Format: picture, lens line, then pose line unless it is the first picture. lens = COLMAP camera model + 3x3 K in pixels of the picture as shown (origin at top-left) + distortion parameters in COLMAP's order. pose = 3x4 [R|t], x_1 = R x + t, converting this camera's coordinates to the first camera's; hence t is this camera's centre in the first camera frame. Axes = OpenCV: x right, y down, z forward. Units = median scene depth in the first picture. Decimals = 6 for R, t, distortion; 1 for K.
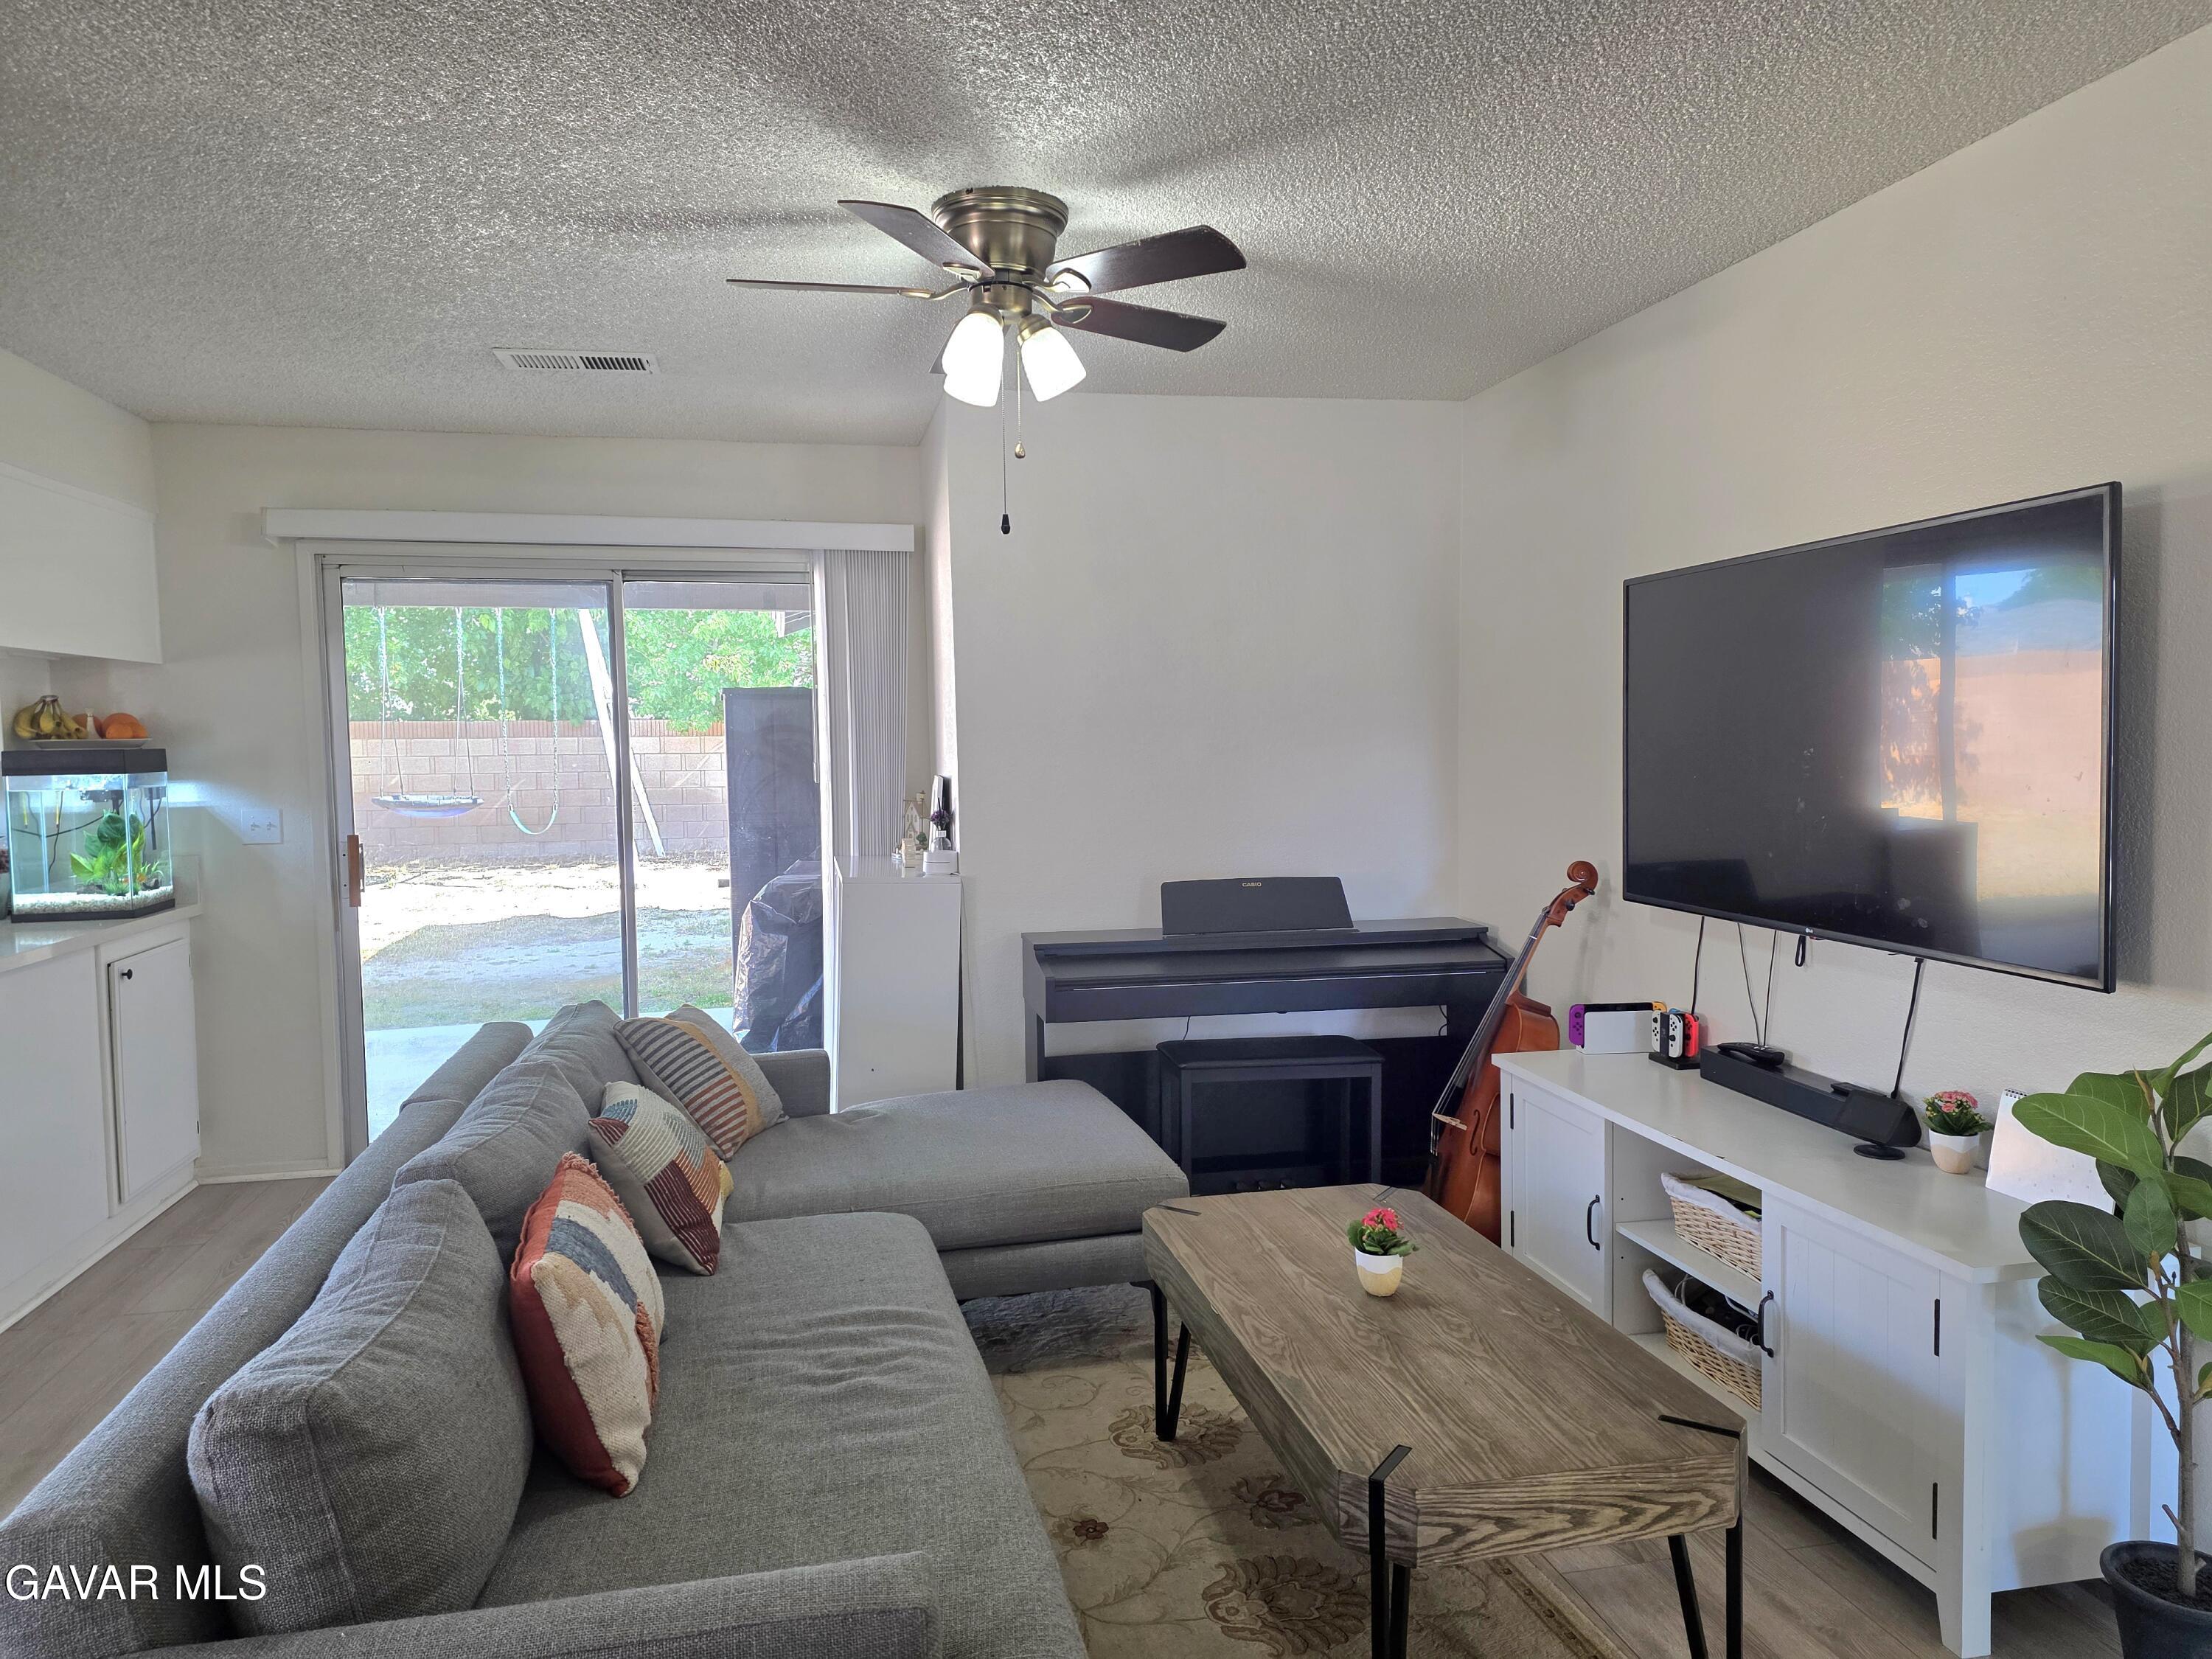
lens RADIAL K [[1484.4, 0, 1071.9], [0, 1484.4, 831.8], [0, 0, 1]] dist [0.111158, -0.124630]
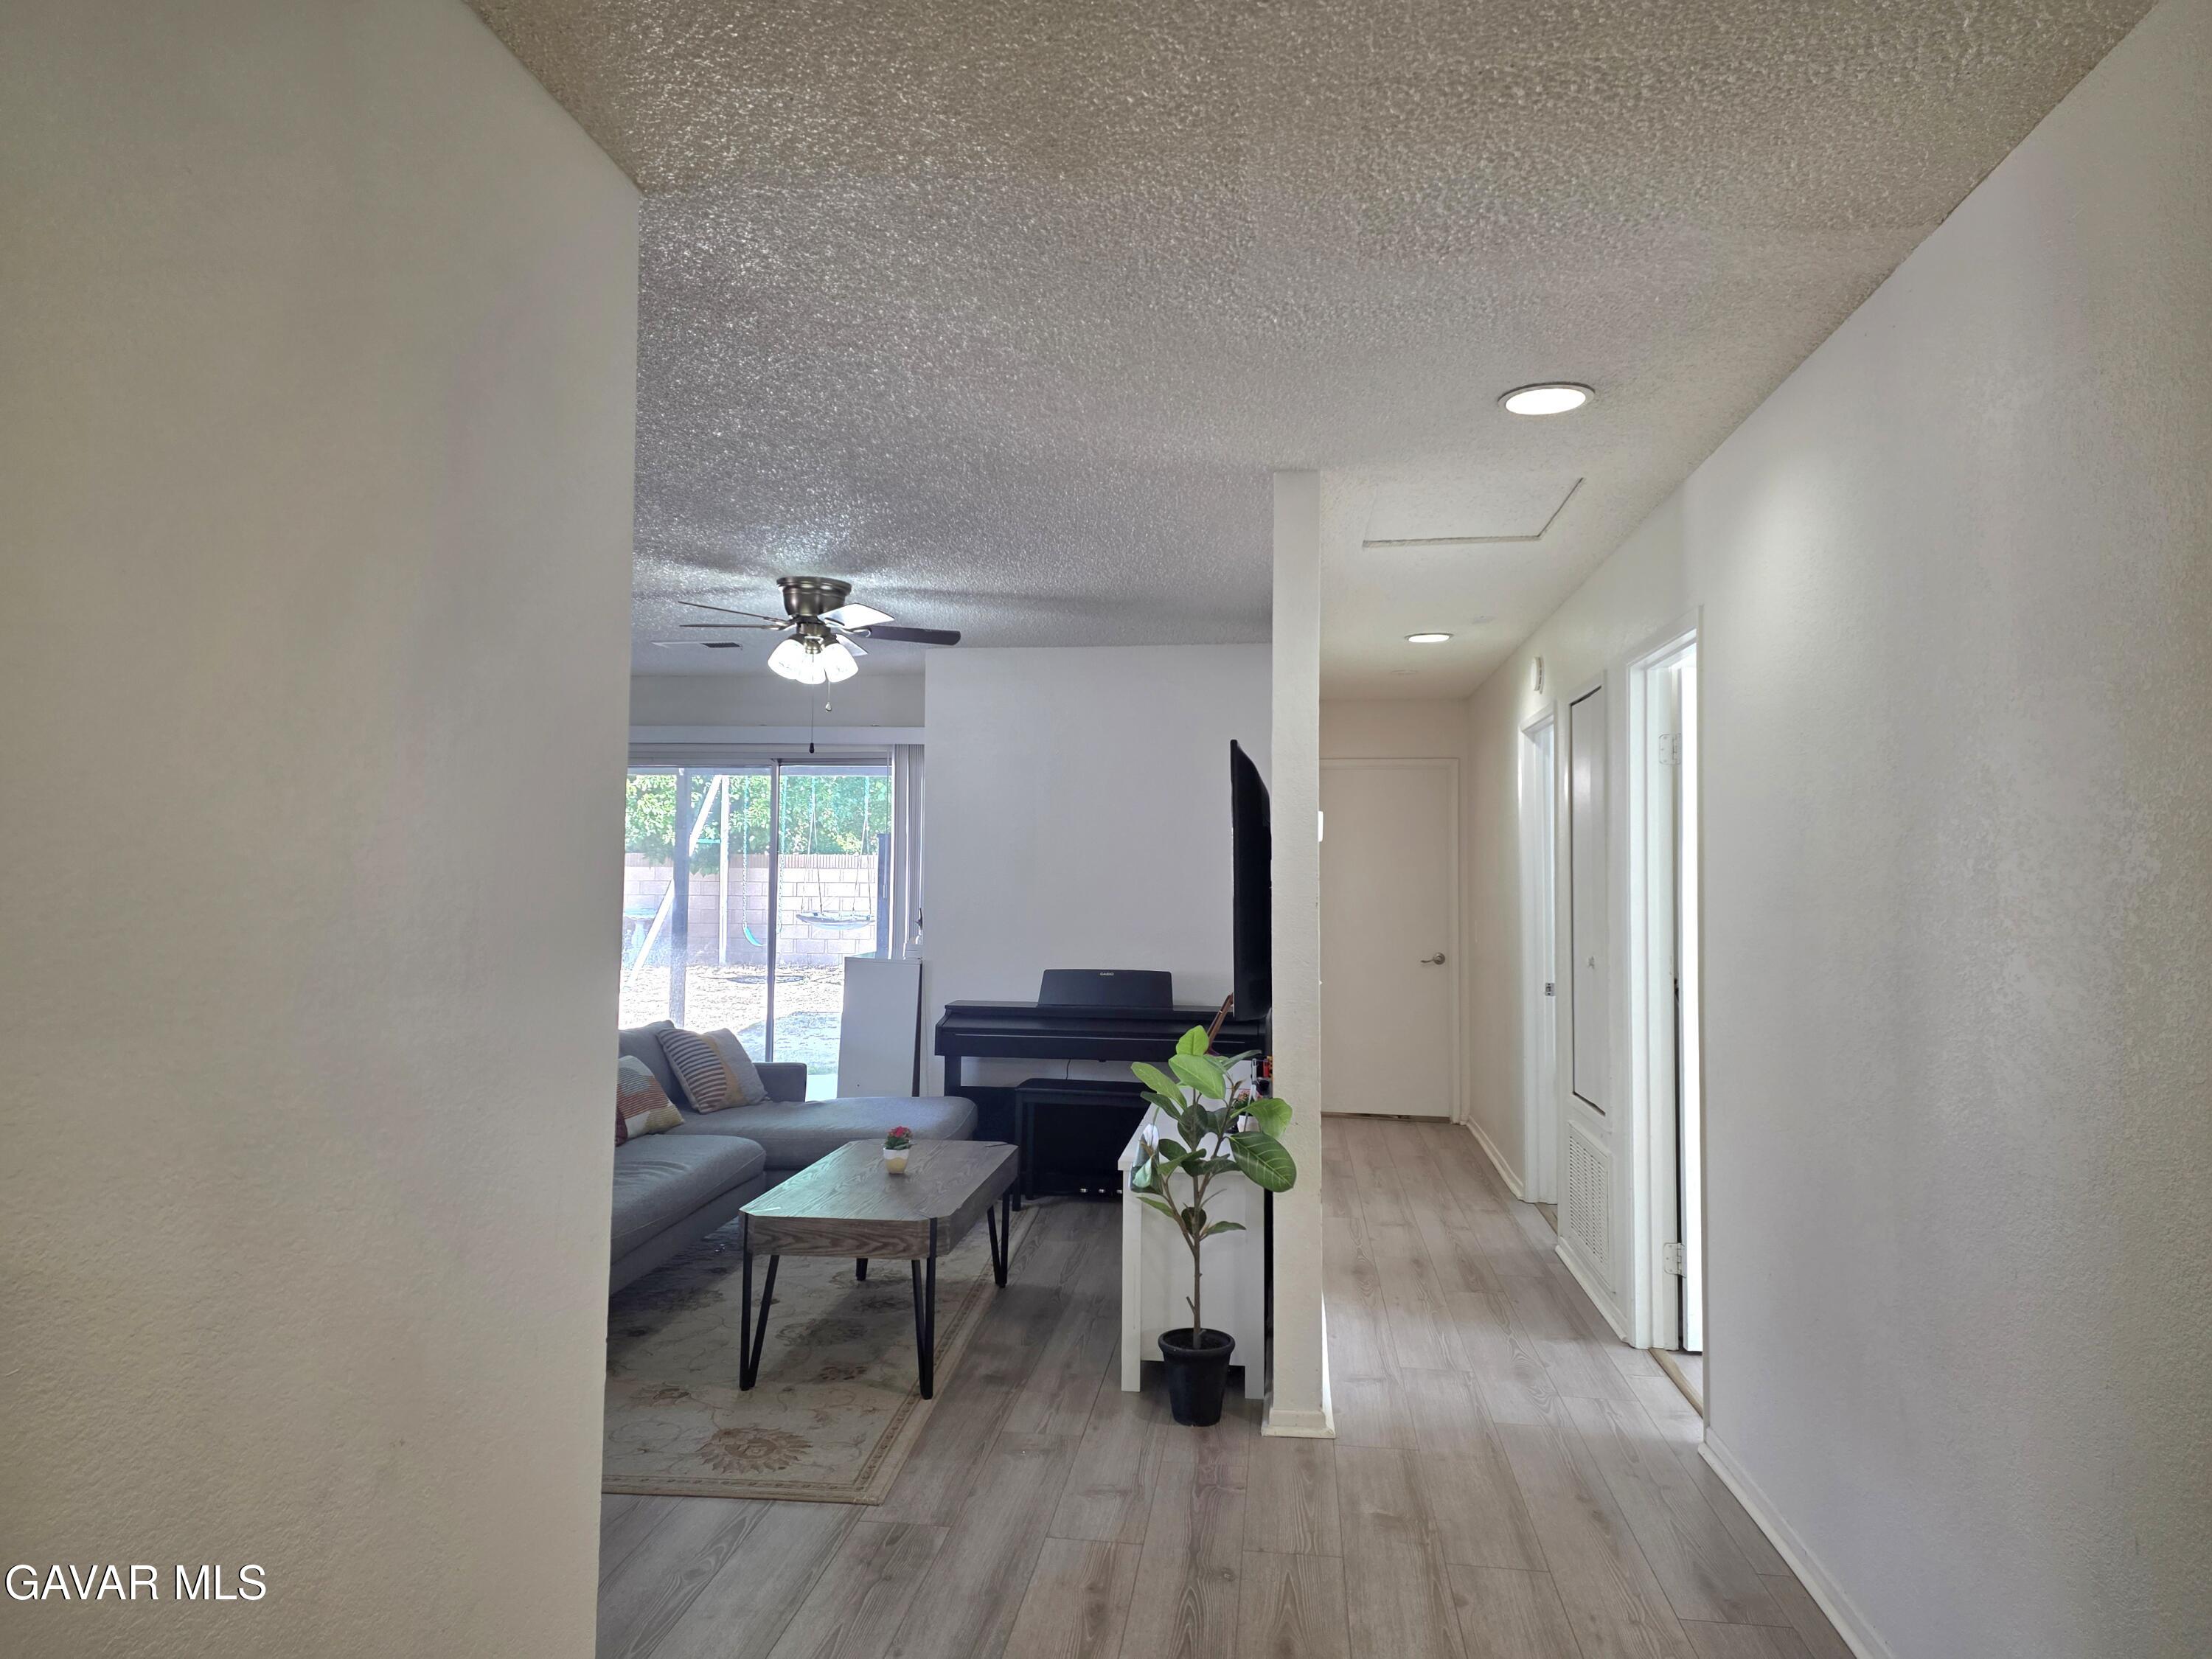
lens RADIAL K [[1467.4, 0, 1106.0], [0, 1467.4, 829.5], [0, 0, 1]] dist [0.059846, -0.037801]
pose [[0.948070, 0.014122, -0.317747, 0.964323], [-0.044789, 0.994987, -0.089417, 0.038706], [0.314891, 0.099005, 0.943950, -0.622066]]
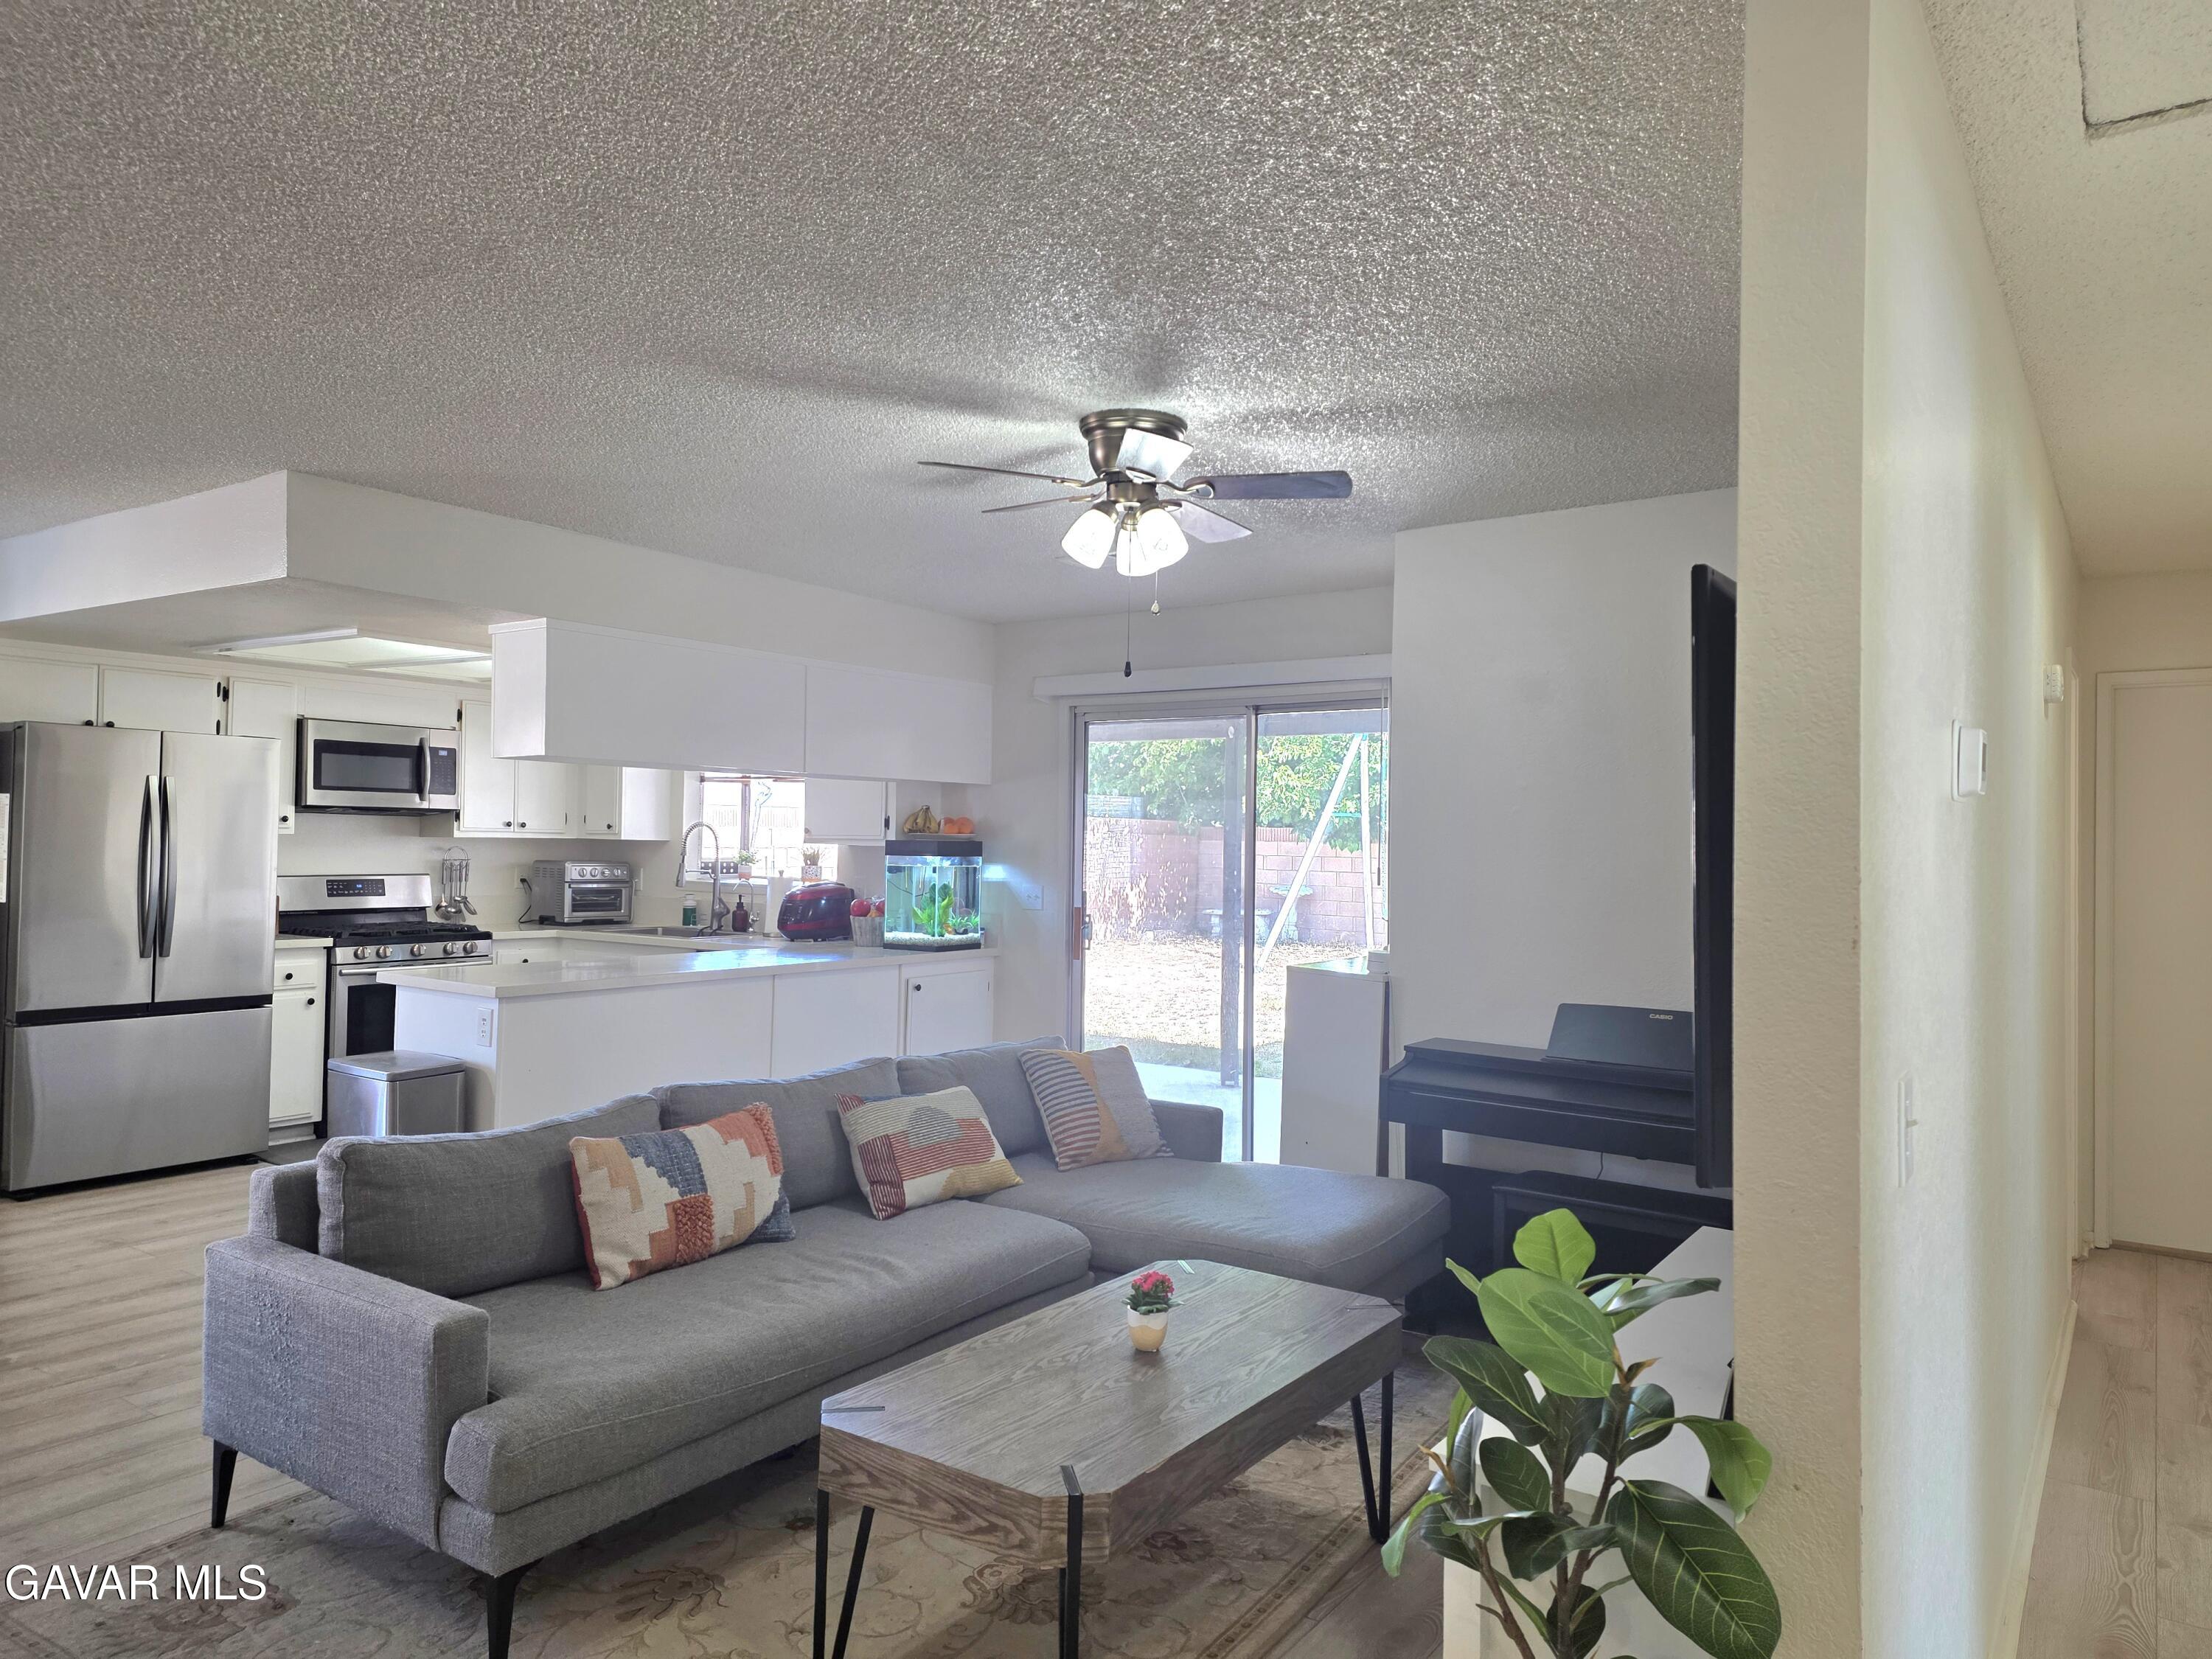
lens RADIAL K [[1467.4, 0, 1106.0], [0, 1467.4, 829.5], [0, 0, 1]] dist [0.059846, -0.037801]
pose [[0.686805, 0.022531, -0.726492, 0.922479], [-0.078172, 0.996012, -0.043012, -0.023877], [0.722626, 0.086333, 0.685827, 0.189785]]
